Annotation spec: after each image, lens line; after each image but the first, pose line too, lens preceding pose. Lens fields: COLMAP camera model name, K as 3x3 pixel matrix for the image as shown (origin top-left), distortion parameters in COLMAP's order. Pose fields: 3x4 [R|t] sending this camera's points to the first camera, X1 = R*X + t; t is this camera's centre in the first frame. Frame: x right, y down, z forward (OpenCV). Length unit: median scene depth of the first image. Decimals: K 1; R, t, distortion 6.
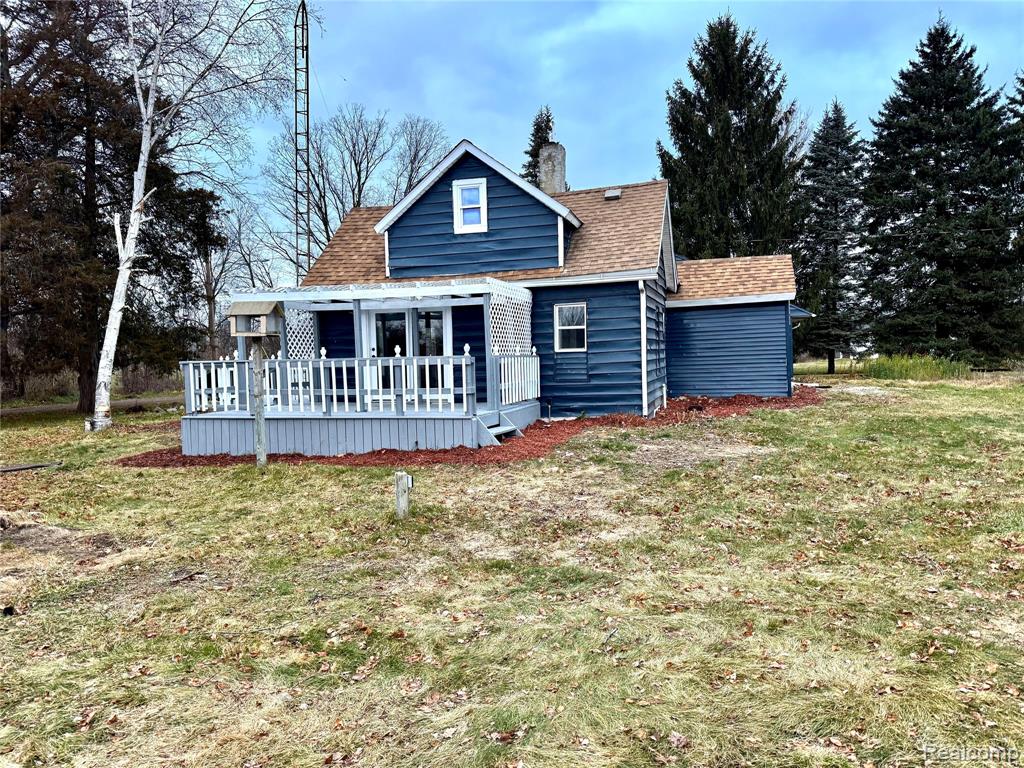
lens RADIAL K [[710.9, 0, 512.0], [0, 710.9, 384.0], [0, 0, 1]] dist [0.038687, -0.003959]
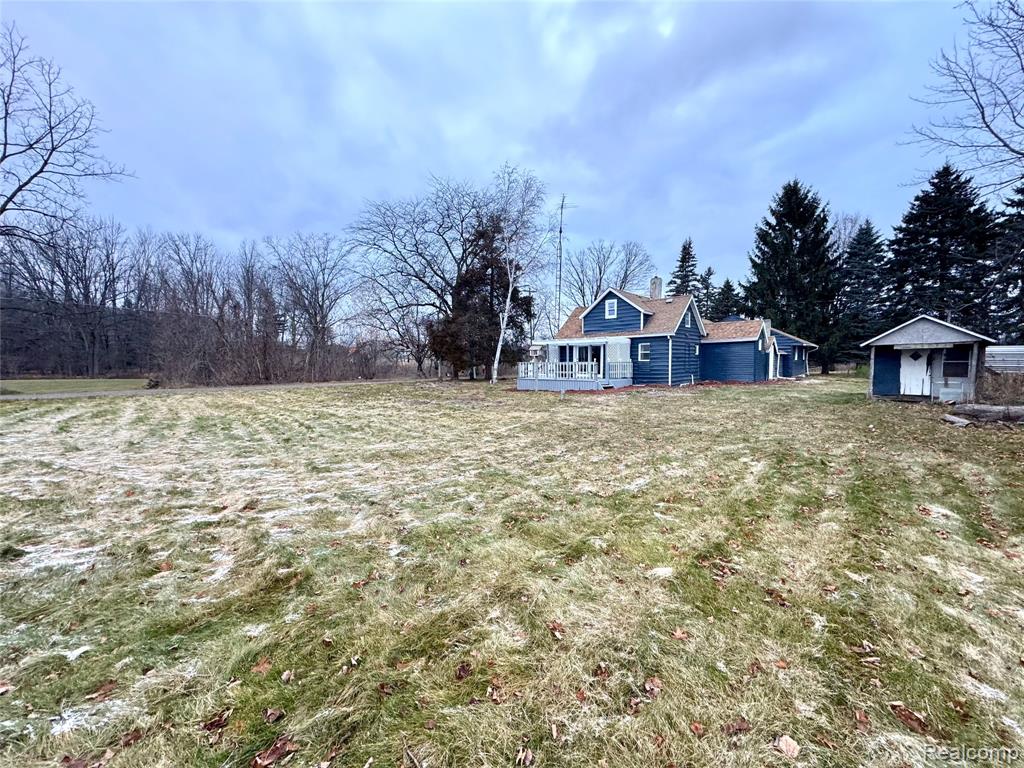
lens RADIAL K [[413.3, 0, 512.0], [0, 413.3, 384.0], [0, 0, 1]] dist [-0.000387, 0.000002]
pose [[0.899063, 0.040248, -0.435966, 0.284271], [-0.032389, 0.999151, 0.025449, 0.017462], [0.436620, -0.008760, 0.899603, -0.590582]]
